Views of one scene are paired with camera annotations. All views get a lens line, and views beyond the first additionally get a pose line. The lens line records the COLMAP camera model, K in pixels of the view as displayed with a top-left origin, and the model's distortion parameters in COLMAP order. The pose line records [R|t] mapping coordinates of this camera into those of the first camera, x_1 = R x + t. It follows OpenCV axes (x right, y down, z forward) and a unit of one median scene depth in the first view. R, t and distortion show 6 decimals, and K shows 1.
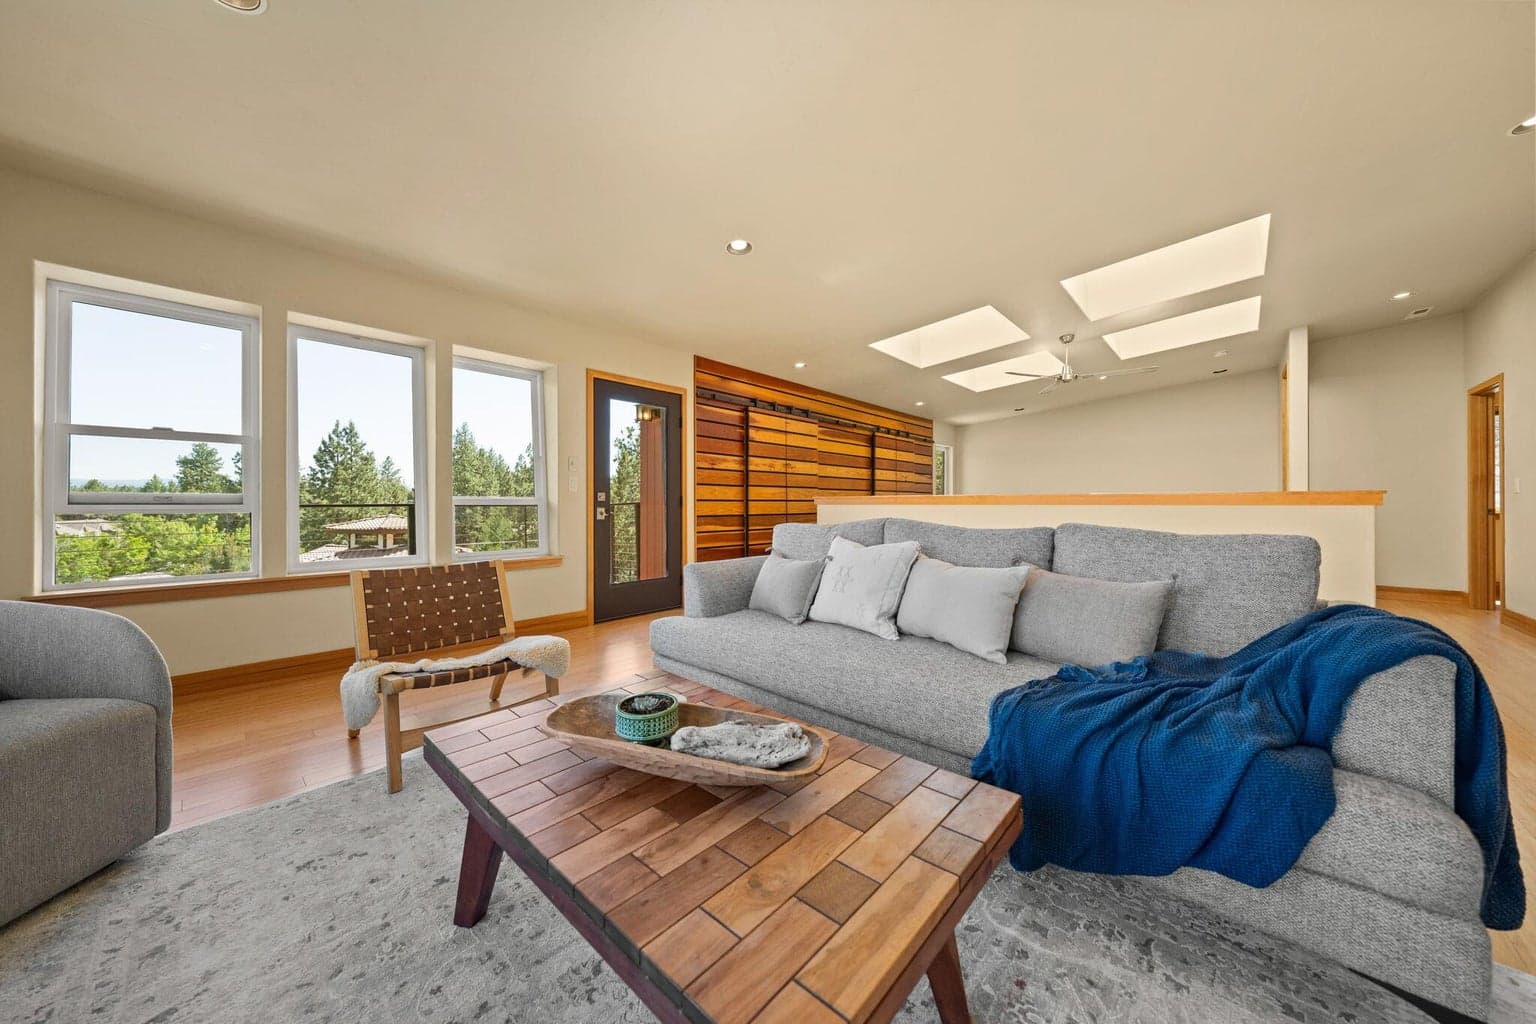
lens RADIAL K [[519.3, 0, 767.4], [0, 519.3, 505.1], [0, 0, 1]] dist [-0.000763, -0.000009]
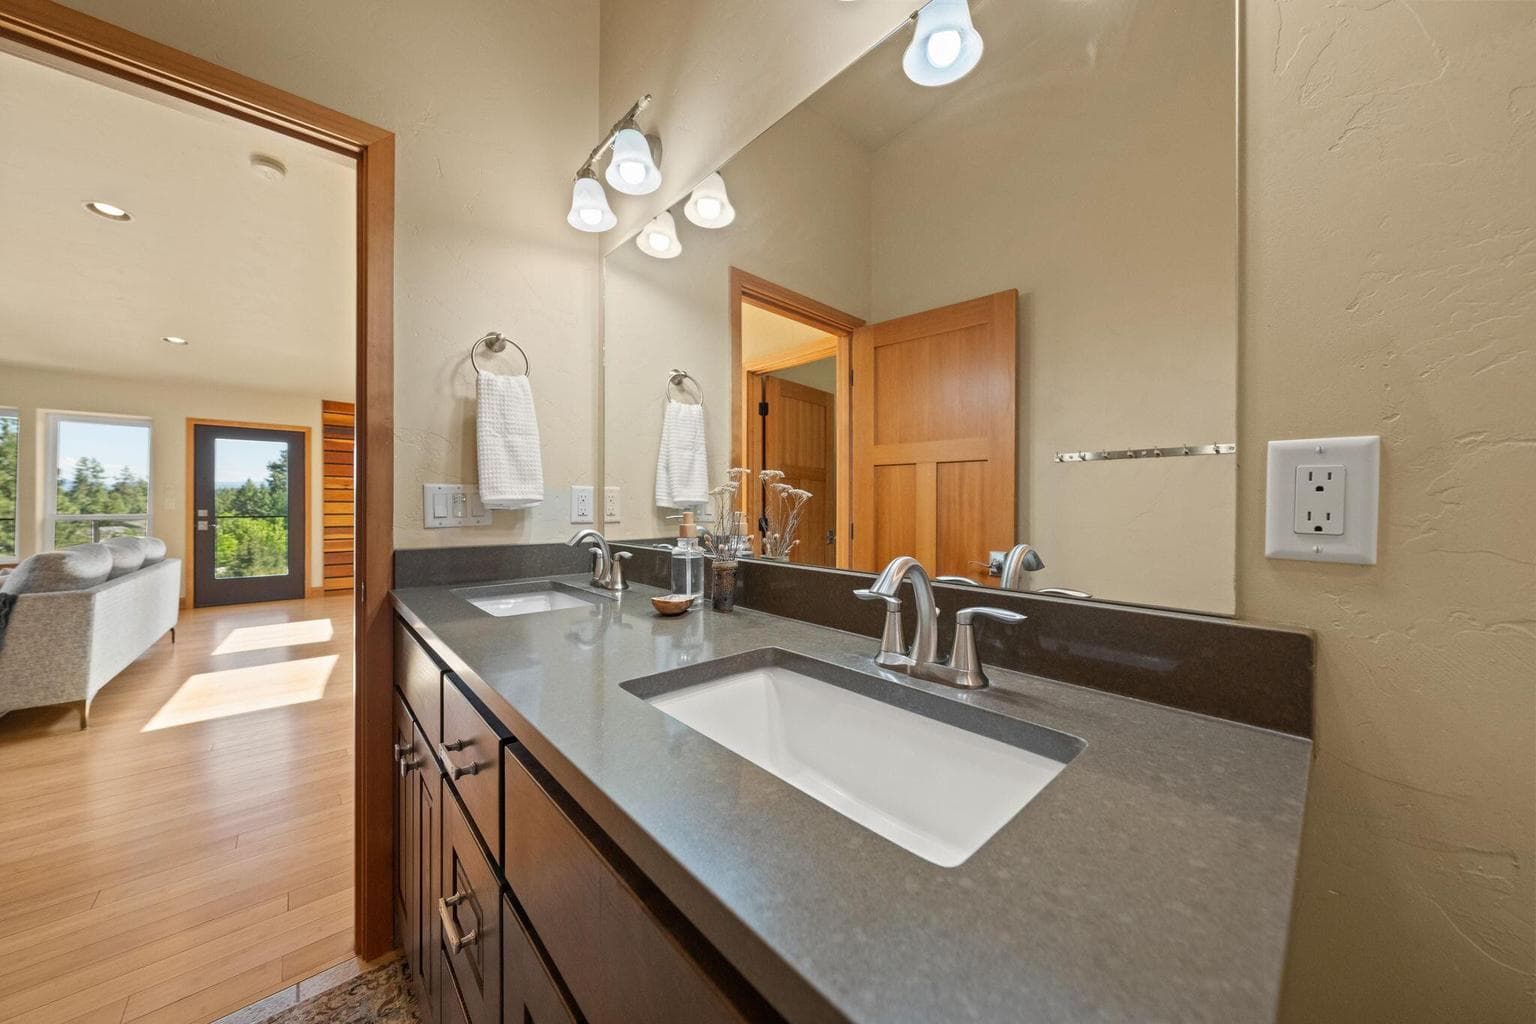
lens RADIAL K [[519.3, 0, 763.5], [0, 519.3, 503.3], [0, 0, 1]] dist [-0.000763, -0.000009]
pose [[0.994992, 0.000224, -0.099958, 1.062091], [-0.000635, 0.999991, -0.004074, -0.031177], [0.099956, 0.004117, 0.994983, -0.155190]]
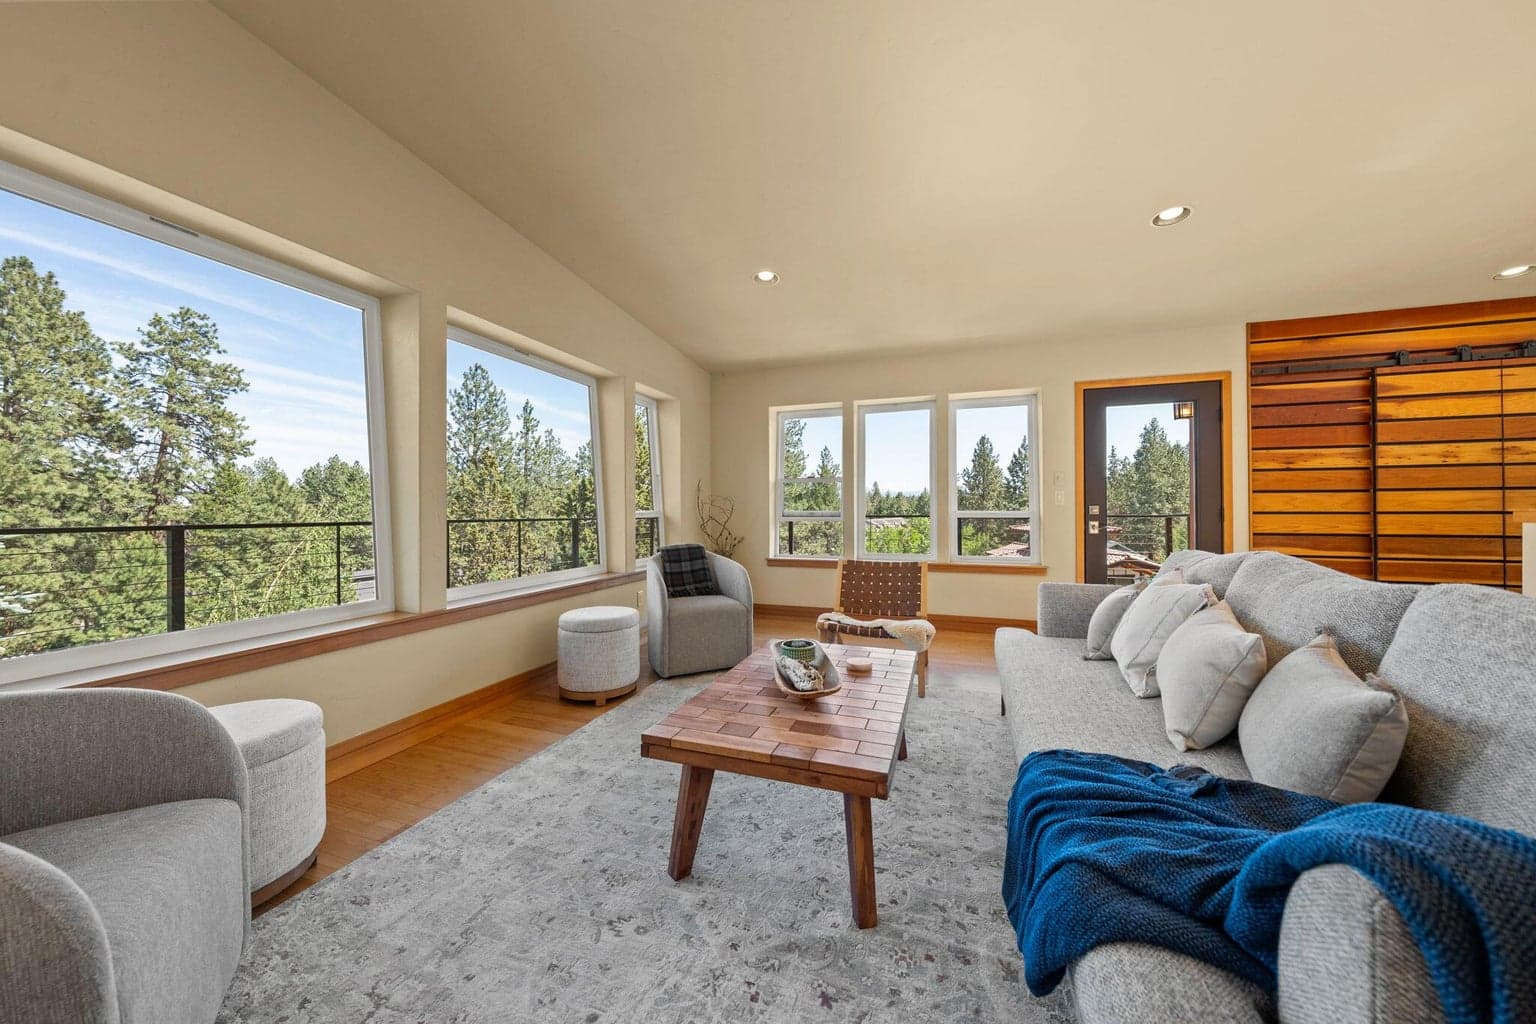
lens RADIAL K [[519.3, 0, 760.2], [0, 519.3, 505.3], [0, 0, 1]] dist [-0.000763, -0.000009]
pose [[0.397446, -0.007292, -0.917596, 0.273929], [0.001154, 0.999972, -0.007447, -0.015514], [0.917625, 0.001901, 0.397443, 0.037106]]
